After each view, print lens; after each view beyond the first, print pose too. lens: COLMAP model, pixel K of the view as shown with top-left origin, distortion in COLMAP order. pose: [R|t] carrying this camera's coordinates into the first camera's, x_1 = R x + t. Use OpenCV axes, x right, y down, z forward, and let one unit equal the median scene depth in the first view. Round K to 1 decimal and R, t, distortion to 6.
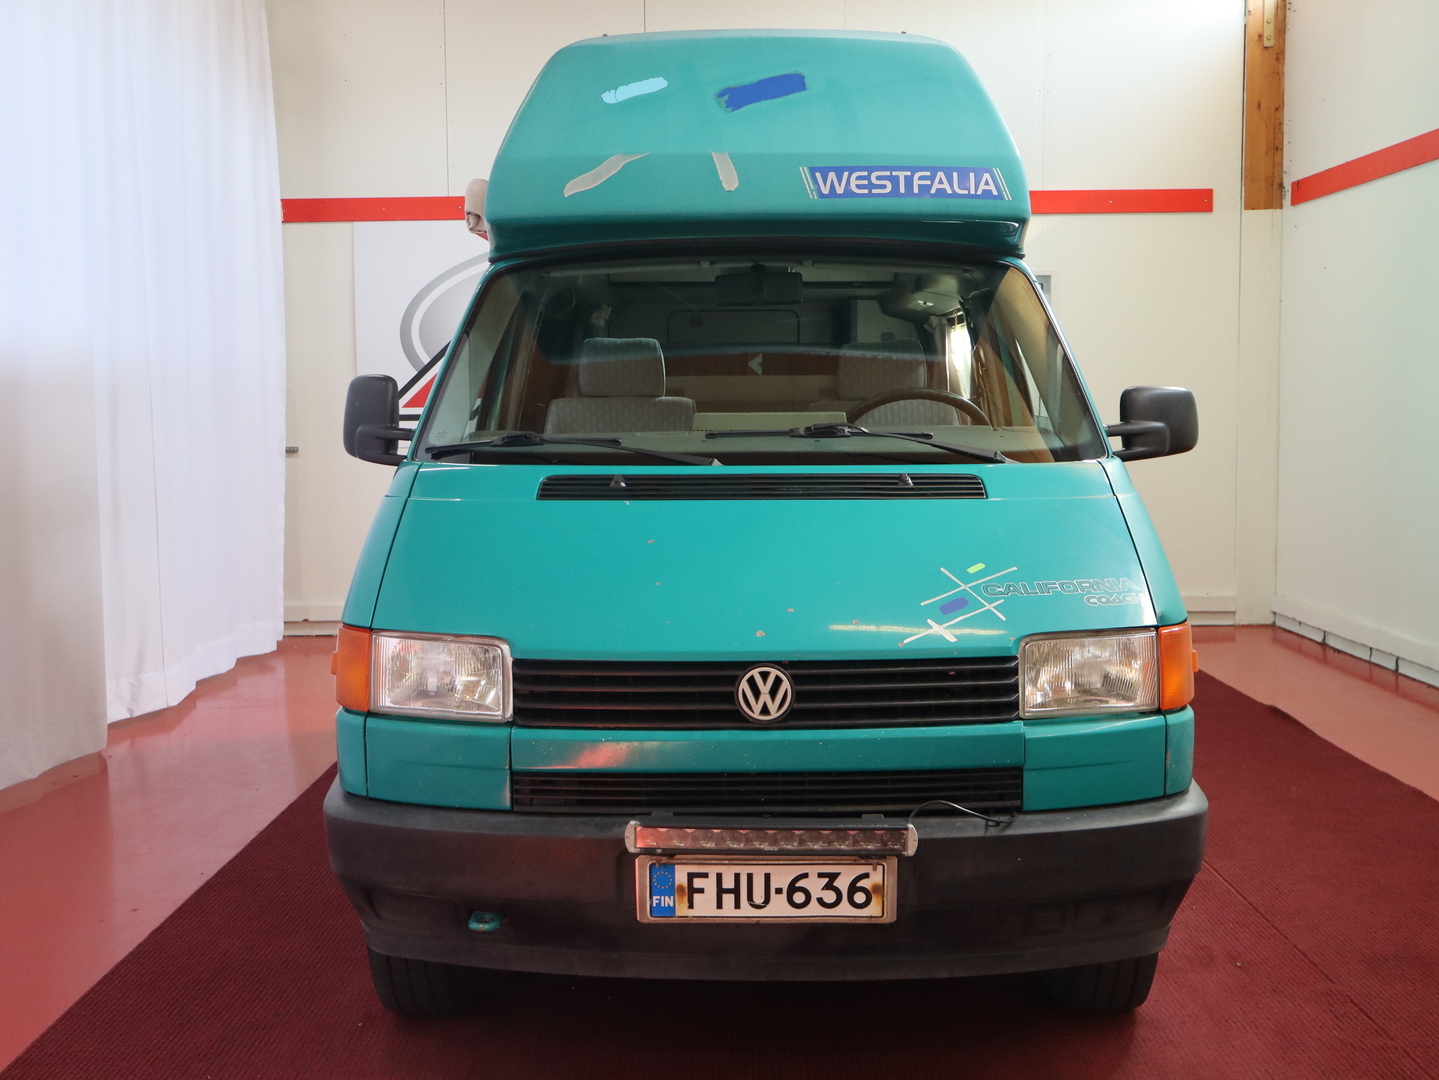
lens RADIAL K [[1590.6, 0, 719.5], [0, 1590.6, 540.0], [0, 0, 1]] dist [0.008987, -0.001866]
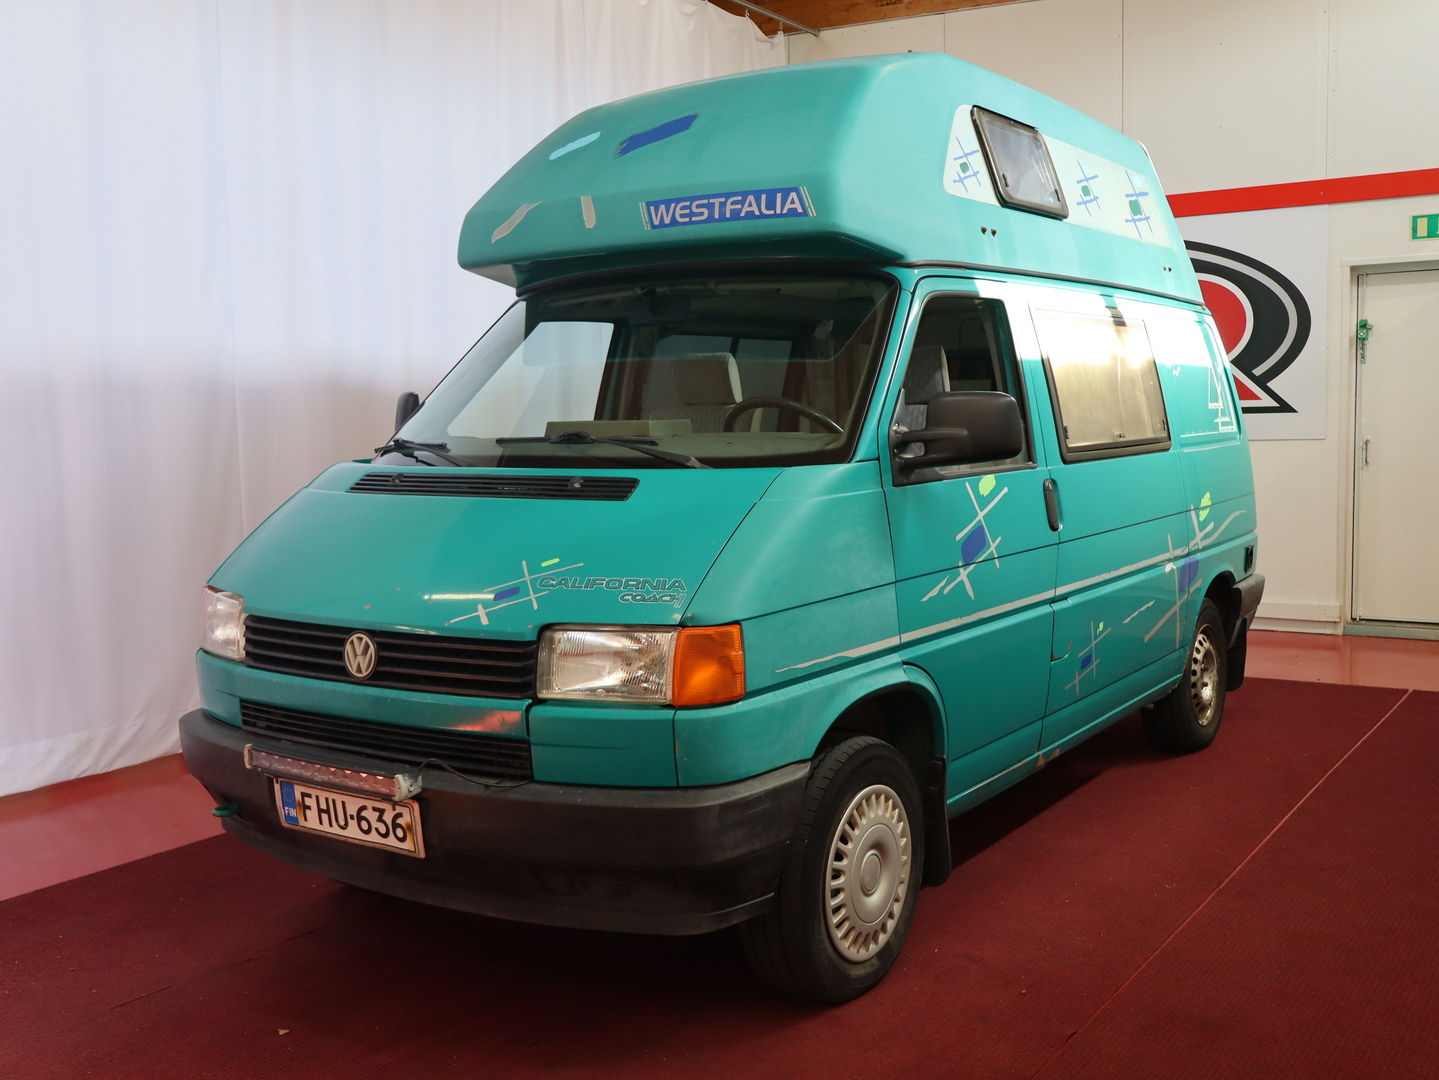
lens RADIAL K [[1443.0, 0, 719.5], [0, 1443.0, 540.0], [0, 0, 1]] dist [0.006680, 0.009911]
pose [[0.834916, 0.042228, -0.548756, 0.843113], [-0.035646, 0.999108, 0.022650, -0.025974], [0.549222, 0.000651, 0.835676, 0.222023]]
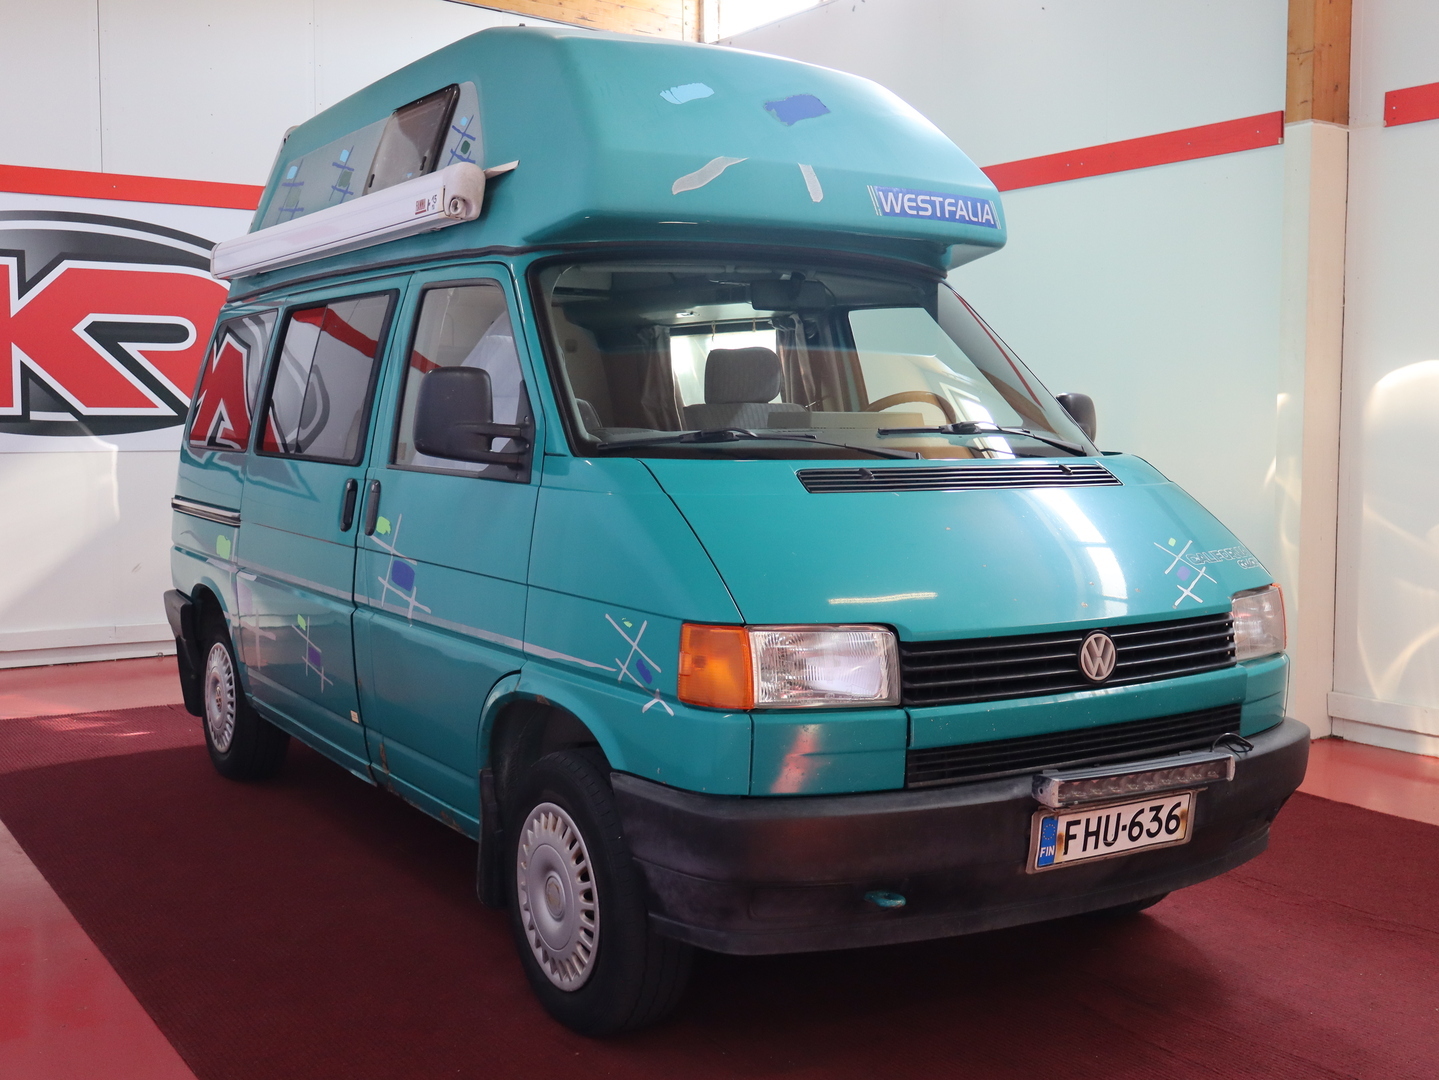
lens RADIAL K [[1590.6, 0, 719.5], [0, 1590.6, 540.0], [0, 0, 1]] dist [0.008987, -0.001866]
pose [[0.839969, -0.033648, 0.541590, -0.791613], [0.038261, 0.999264, 0.002743, 0.000035], [-0.541284, 0.018418, 0.840638, 0.187193]]
